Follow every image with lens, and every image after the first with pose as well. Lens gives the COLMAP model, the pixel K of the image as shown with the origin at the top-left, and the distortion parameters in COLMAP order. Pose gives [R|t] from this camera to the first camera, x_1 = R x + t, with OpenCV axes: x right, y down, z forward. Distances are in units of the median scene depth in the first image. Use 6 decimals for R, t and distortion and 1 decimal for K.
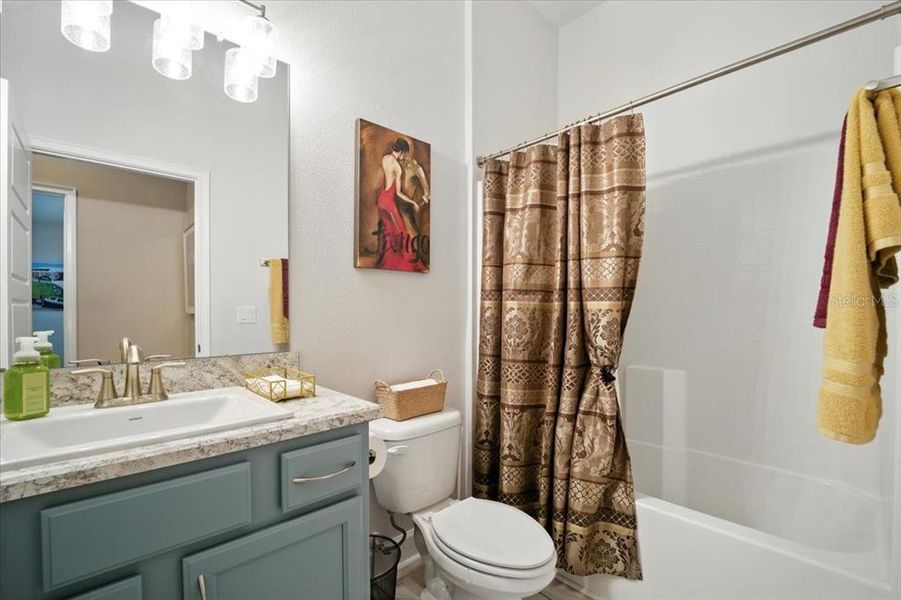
lens RADIAL K [[387.8, 0, 451.5], [0, 387.8, 307.3], [0, 0, 1]] dist [-0.025630, -0.000125]
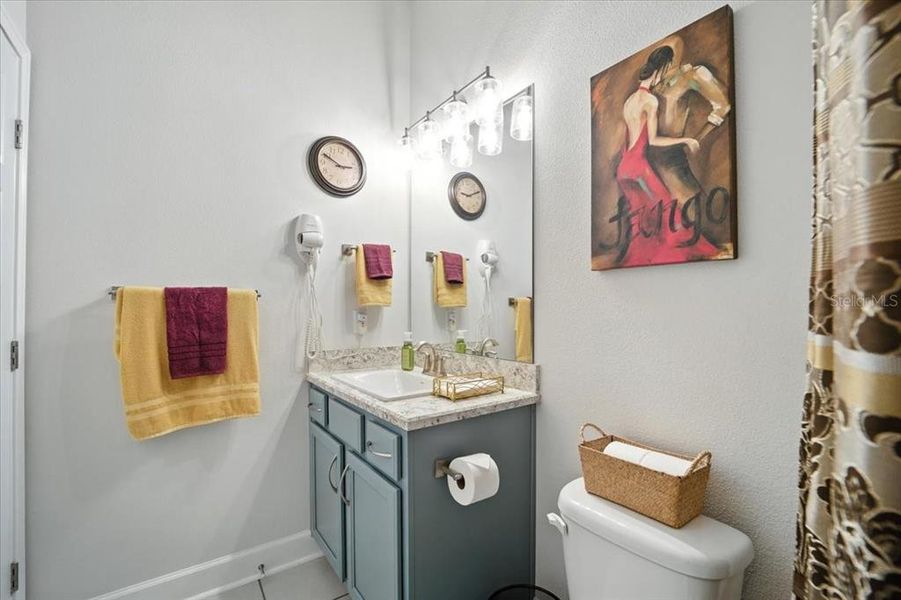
lens RADIAL K [[387.8, 0, 451.0], [0, 387.8, 308.4], [0, 0, 1]] dist [-0.025630, -0.000125]
pose [[-0.117084, -0.005835, -0.993105, 0.517646], [-0.000364, 0.999983, -0.005832, -0.022984], [0.993122, -0.000321, -0.117084, 0.760707]]
